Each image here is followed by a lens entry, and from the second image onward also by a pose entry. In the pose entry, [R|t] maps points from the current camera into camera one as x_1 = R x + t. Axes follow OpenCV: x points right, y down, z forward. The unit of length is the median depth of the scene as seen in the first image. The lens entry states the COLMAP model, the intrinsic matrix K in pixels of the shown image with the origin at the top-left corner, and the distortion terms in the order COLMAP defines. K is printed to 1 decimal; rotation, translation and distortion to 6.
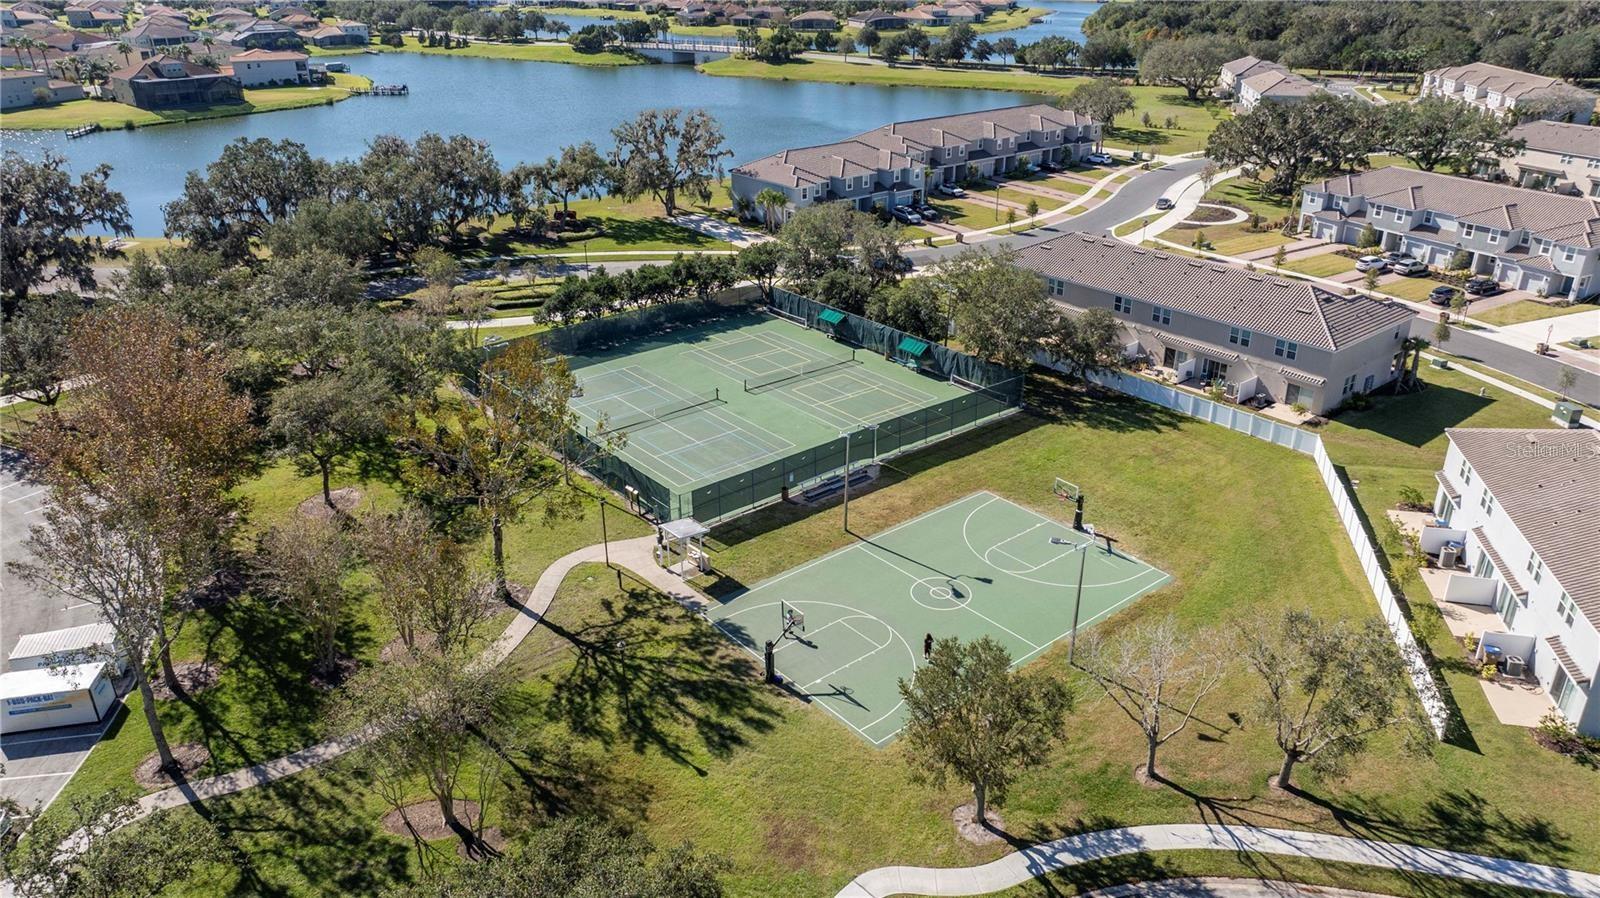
lens RADIAL K [[1120.8, 0, 796.9], [0, 1120.8, 452.5], [0, 0, 1]] dist [0.015201, 0.016853]
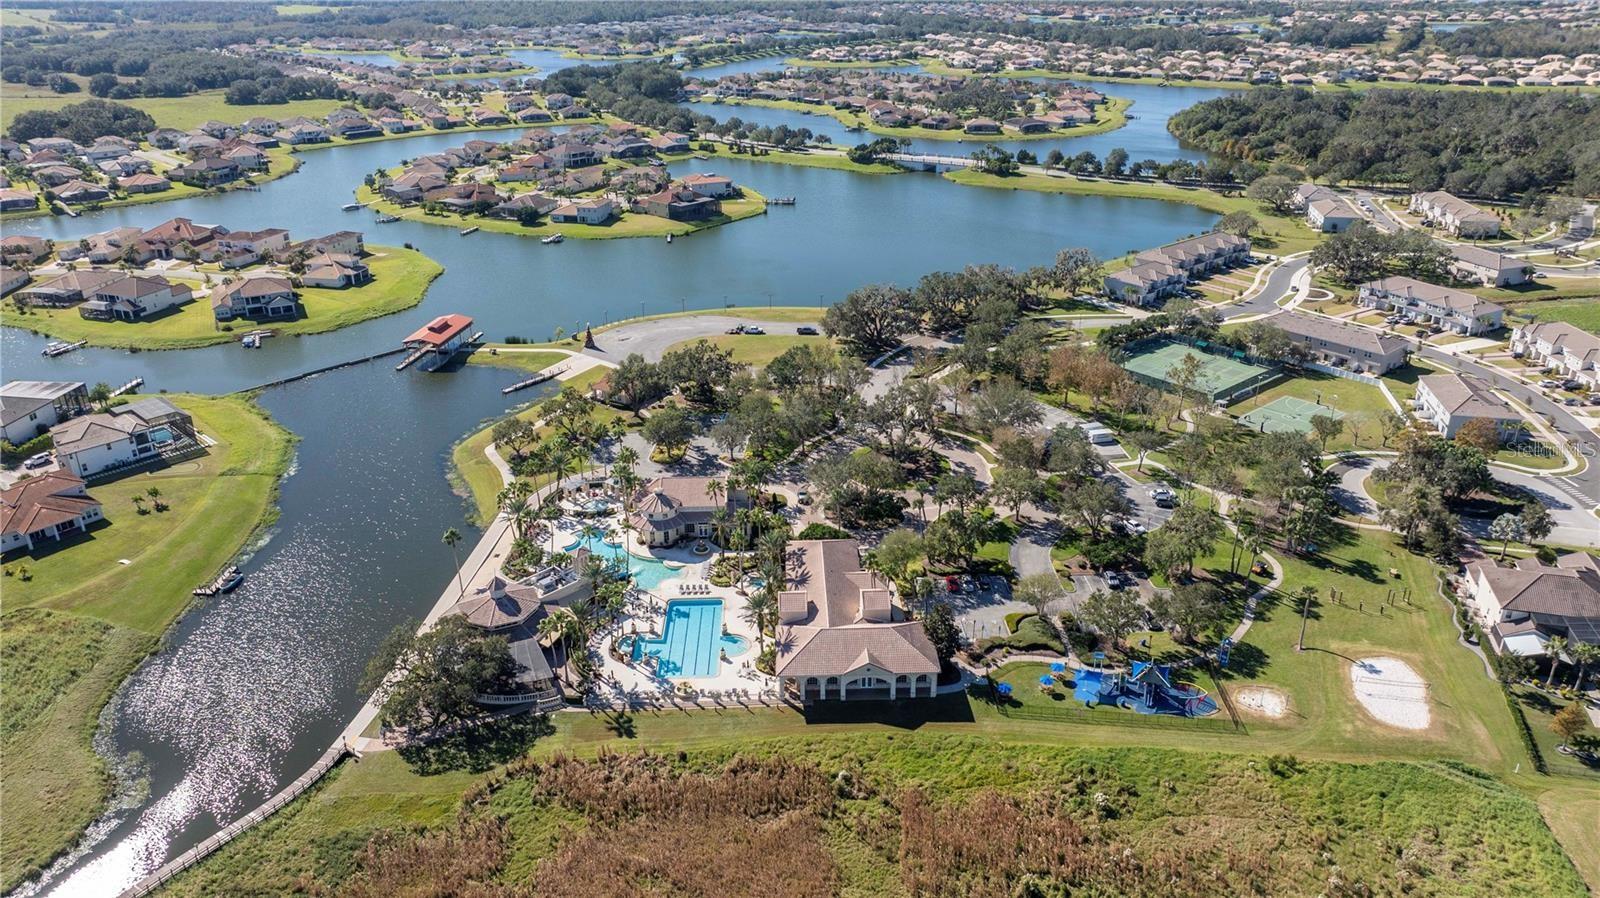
lens RADIAL K [[1120.8, 0, 802.6], [0, 1120.8, 445.1], [0, 0, 1]] dist [0.015201, 0.016853]
pose [[0.999943, -0.007440, 0.007686, -0.795756], [0.007545, 0.999877, -0.013775, 0.130982], [-0.007583, 0.013832, 0.999876, -1.445769]]
